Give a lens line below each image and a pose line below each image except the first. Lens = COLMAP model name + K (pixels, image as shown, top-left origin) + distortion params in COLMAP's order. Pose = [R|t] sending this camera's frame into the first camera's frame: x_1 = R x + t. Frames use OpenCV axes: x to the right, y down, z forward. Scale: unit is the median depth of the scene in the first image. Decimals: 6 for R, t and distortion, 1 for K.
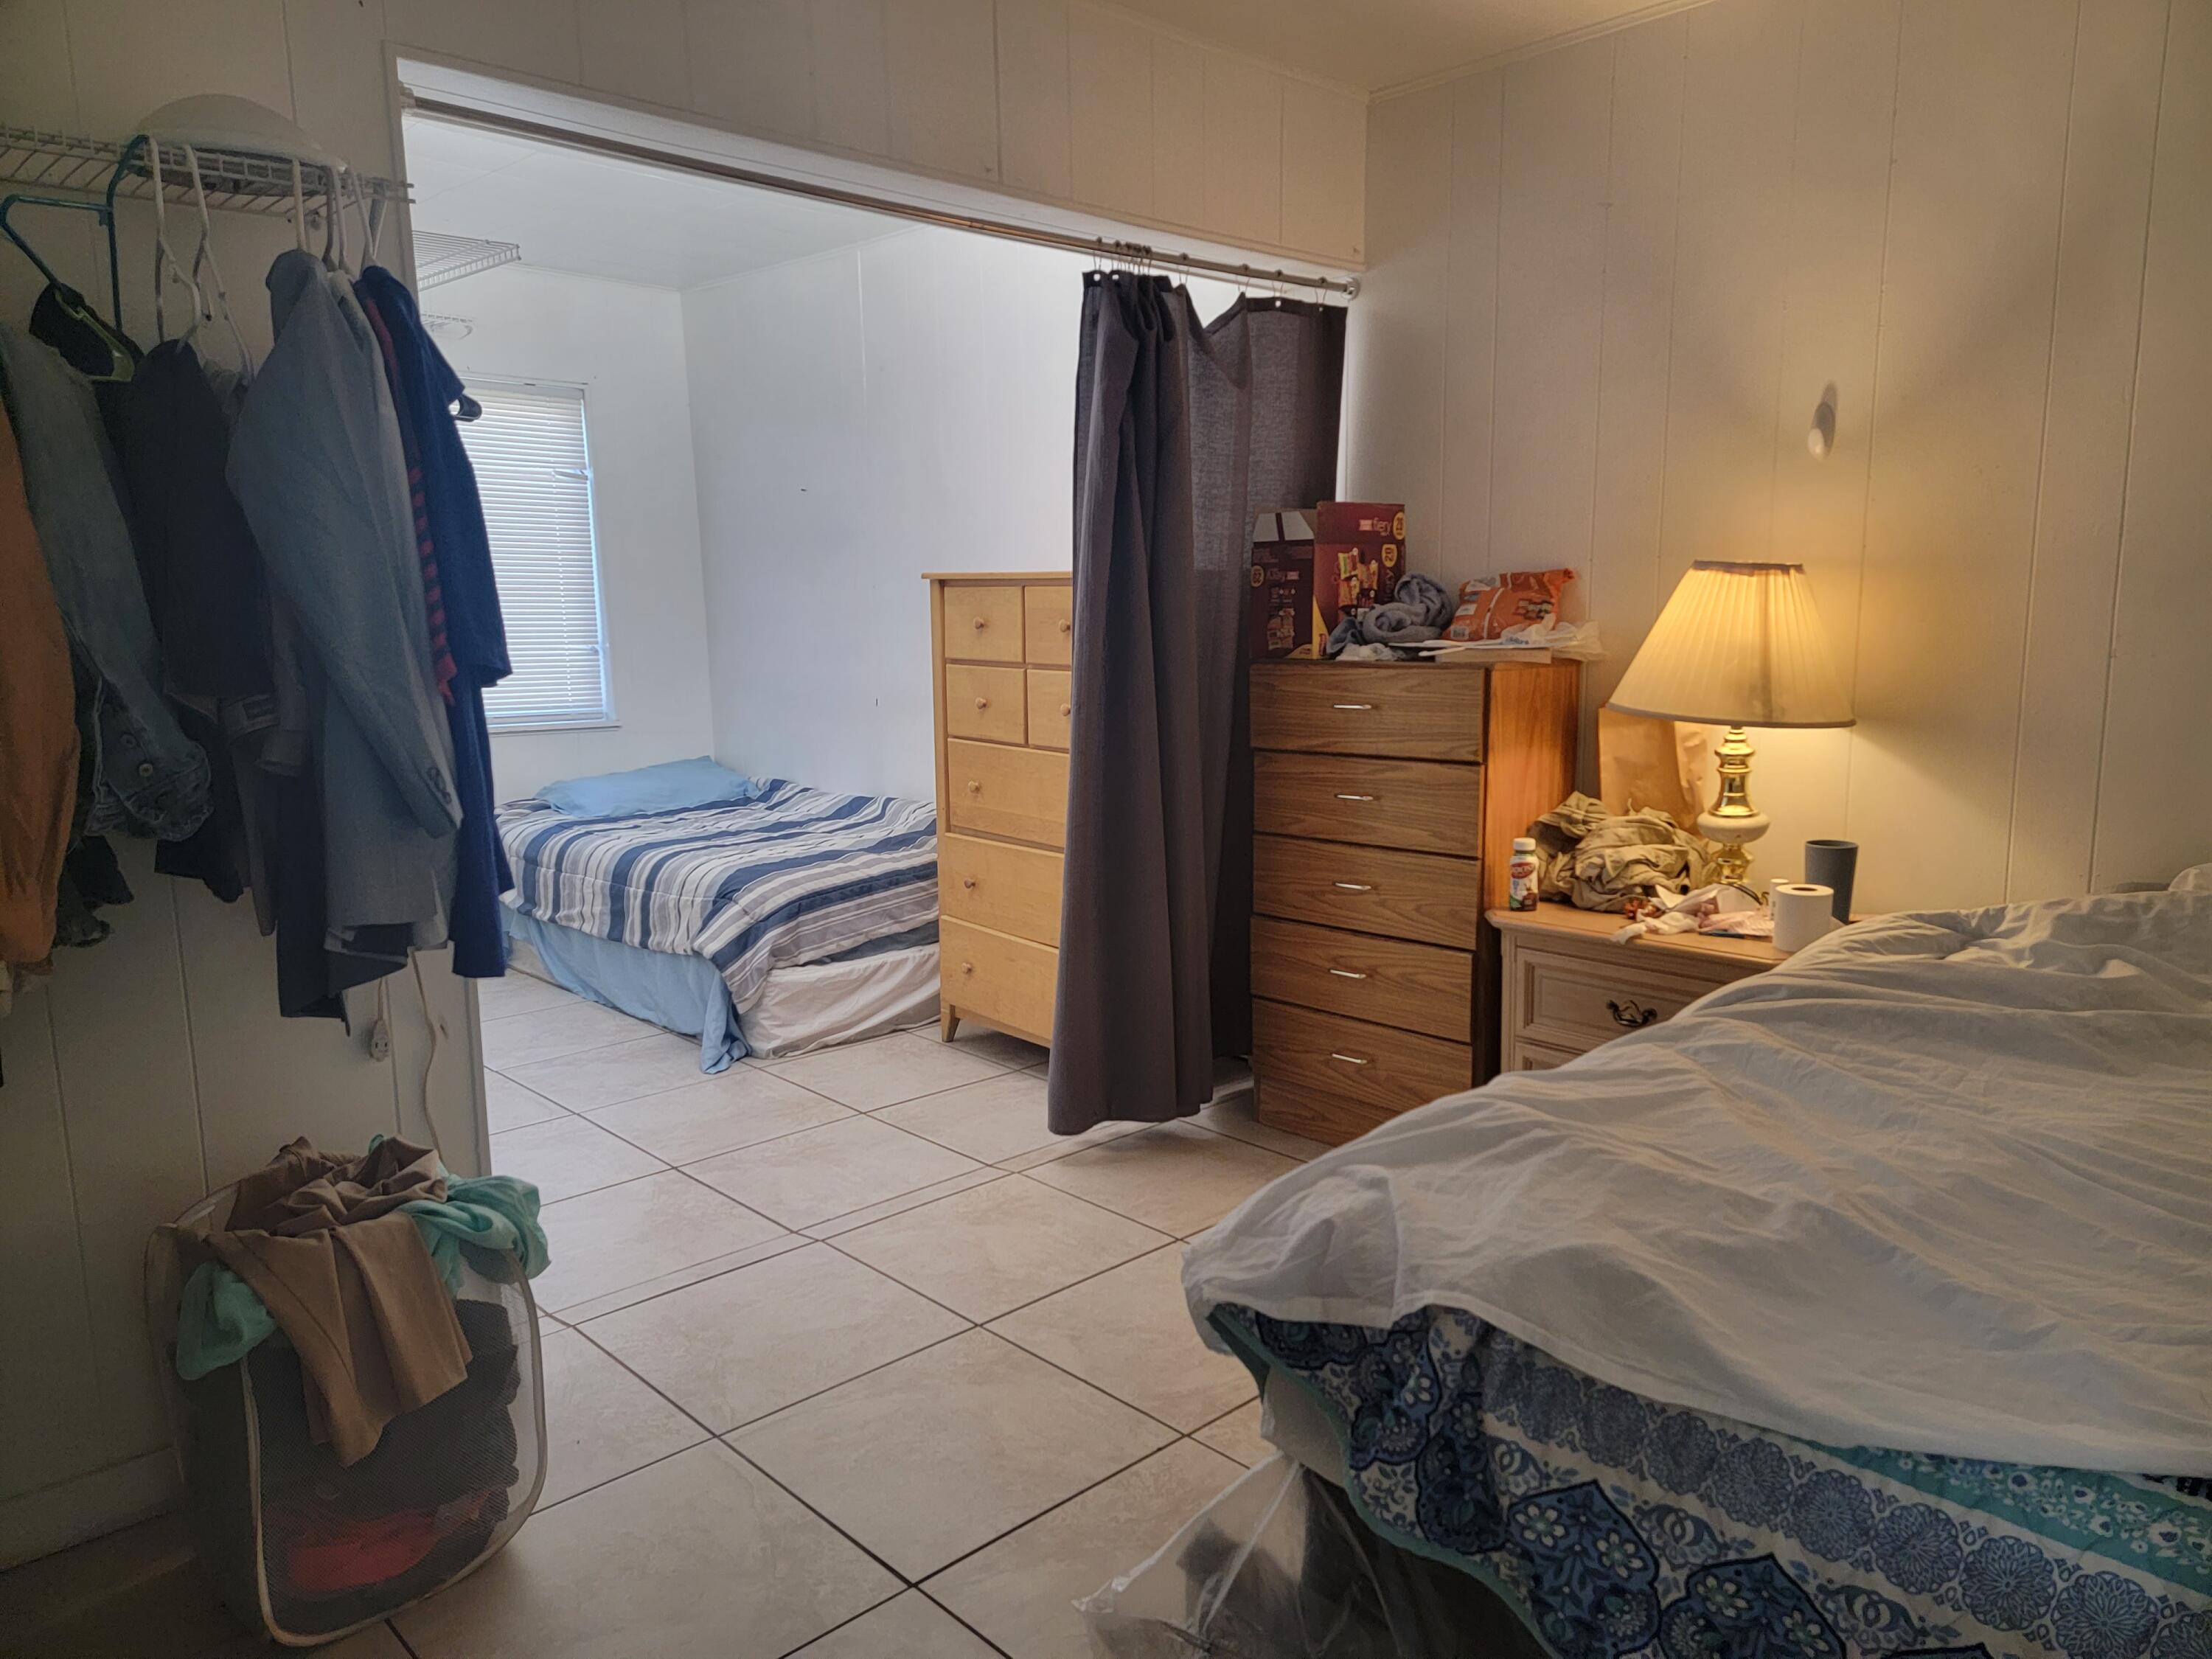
lens RADIAL K [[1530.2, 0, 1120.9], [0, 1530.2, 849.4], [0, 0, 1]] dist [0.089905, -0.071800]
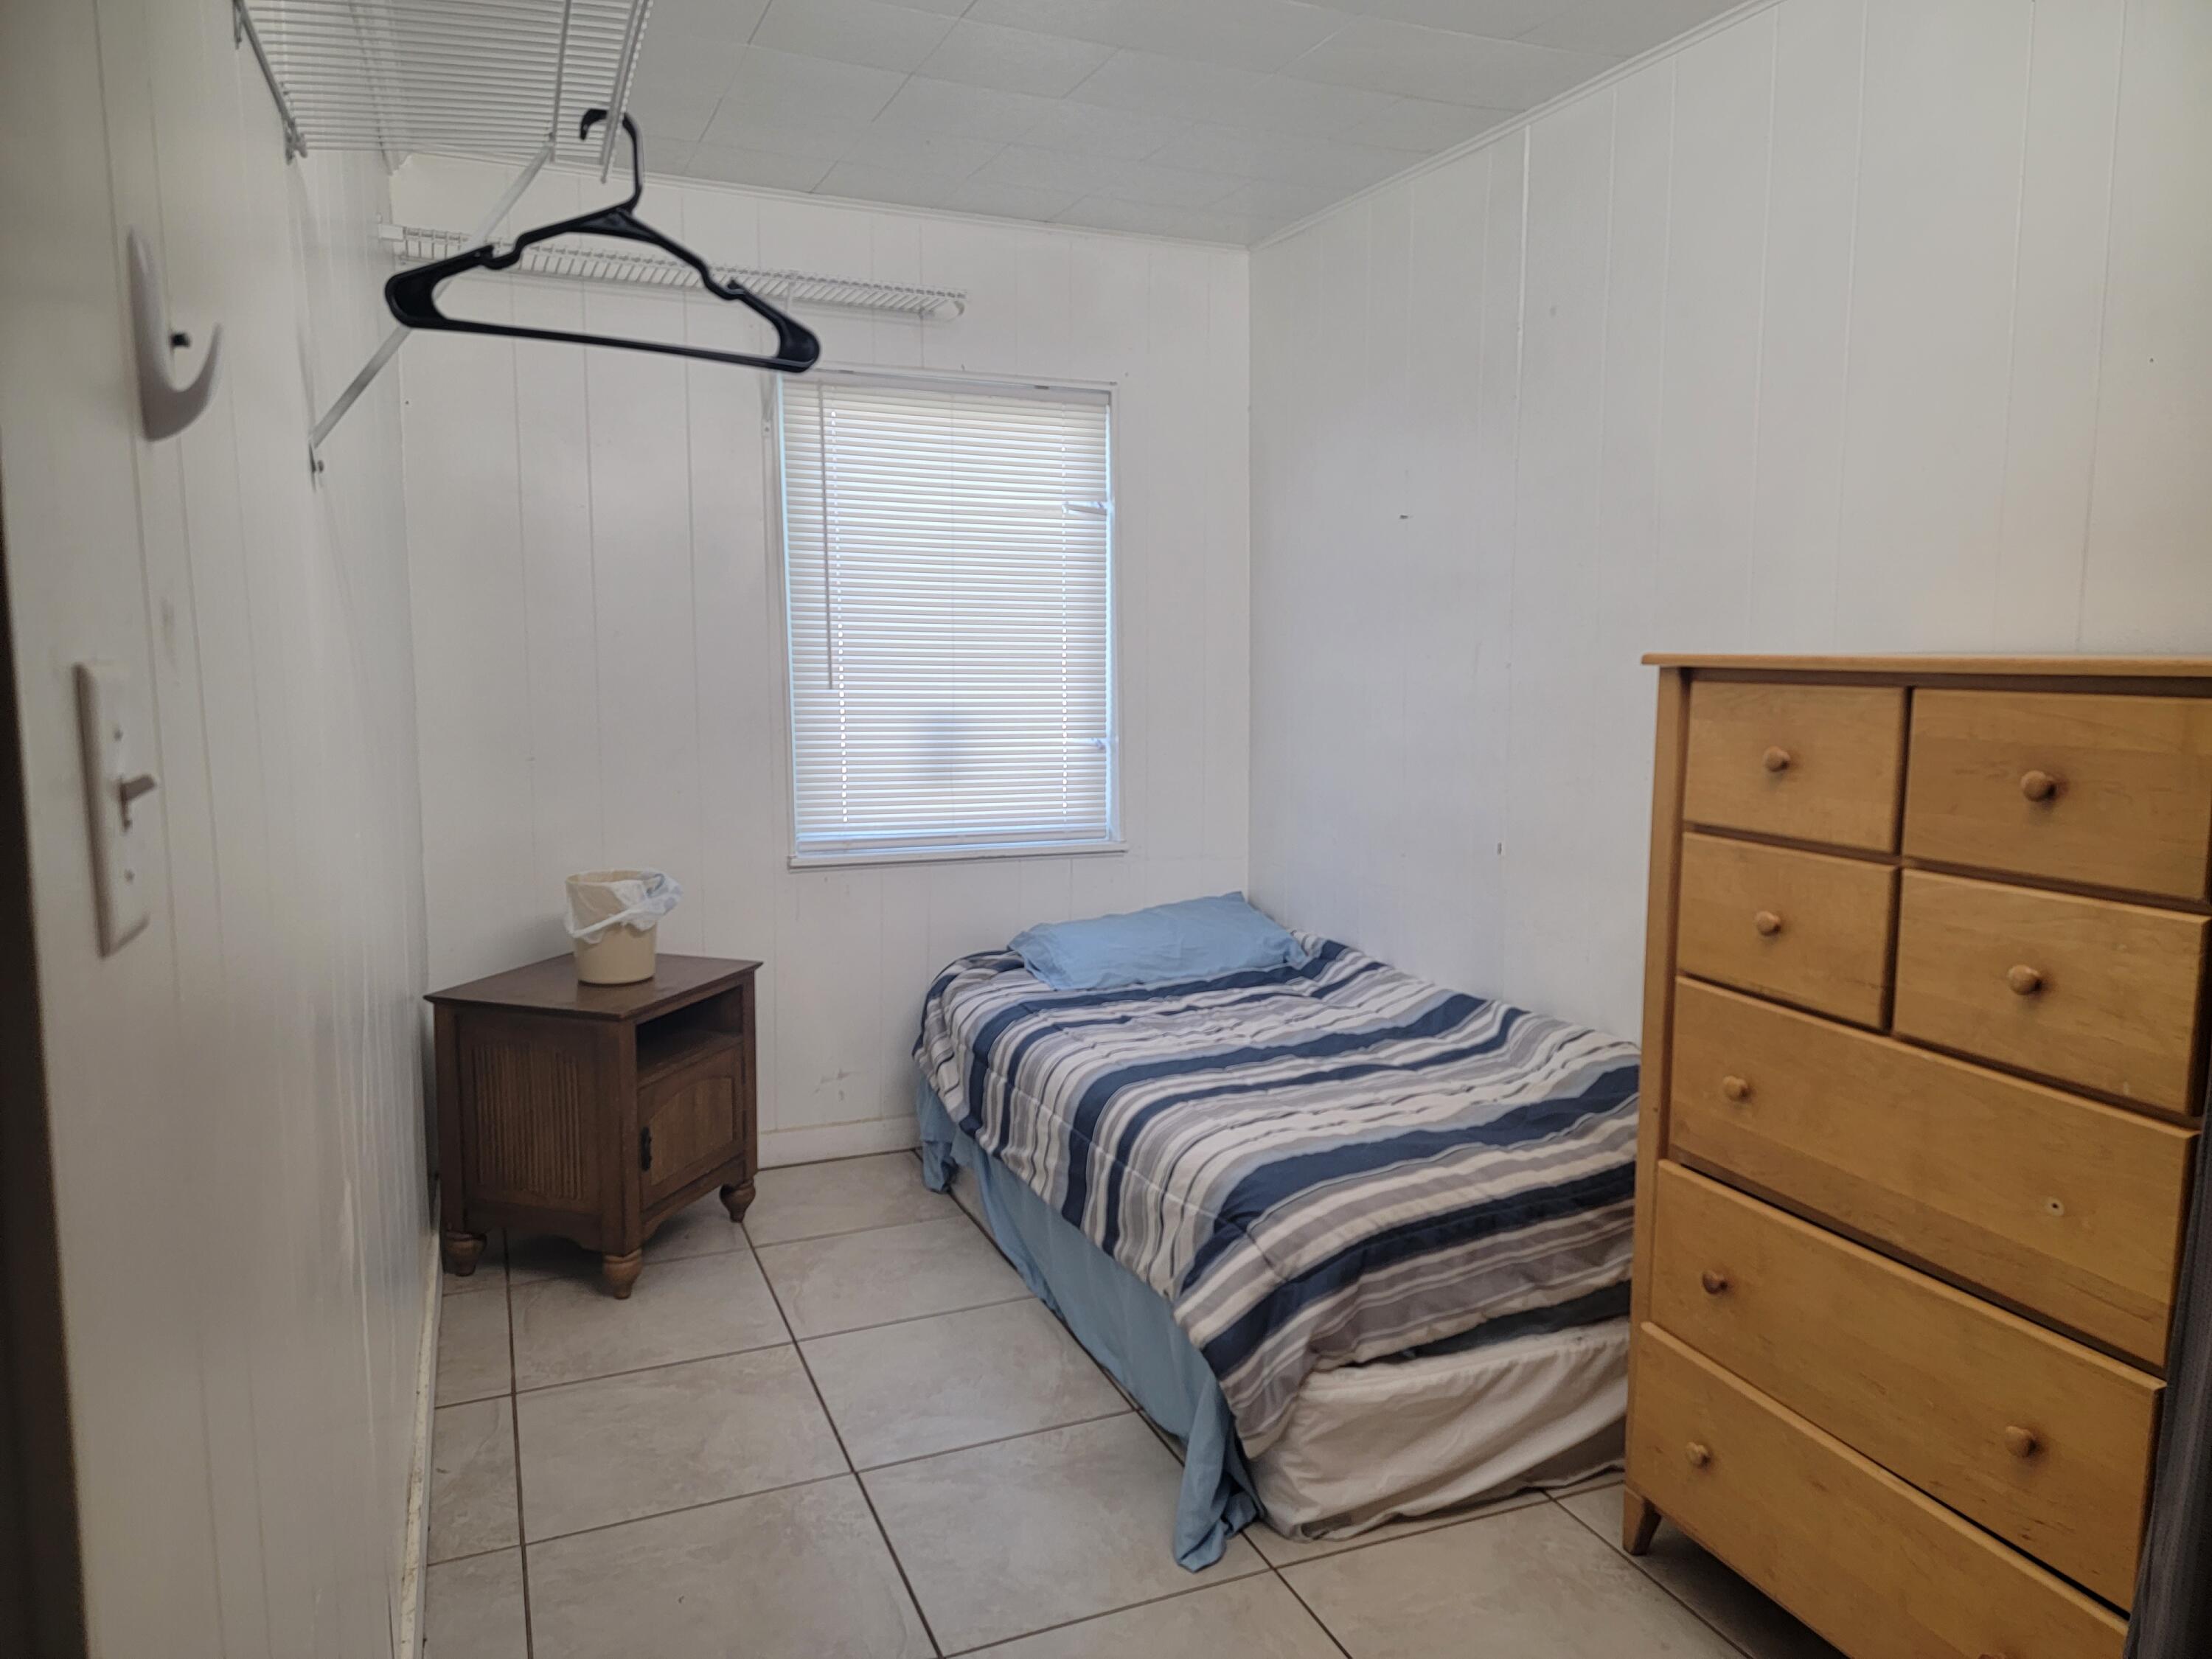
lens RADIAL K [[1530.2, 0, 1089.2], [0, 1530.2, 842.8], [0, 0, 1]] dist [0.089905, -0.071800]
pose [[0.930131, 0.051206, -0.363639, -0.103228], [-0.063824, 0.997702, -0.022760, -0.087437], [0.361638, 0.044379, 0.931262, 0.426265]]
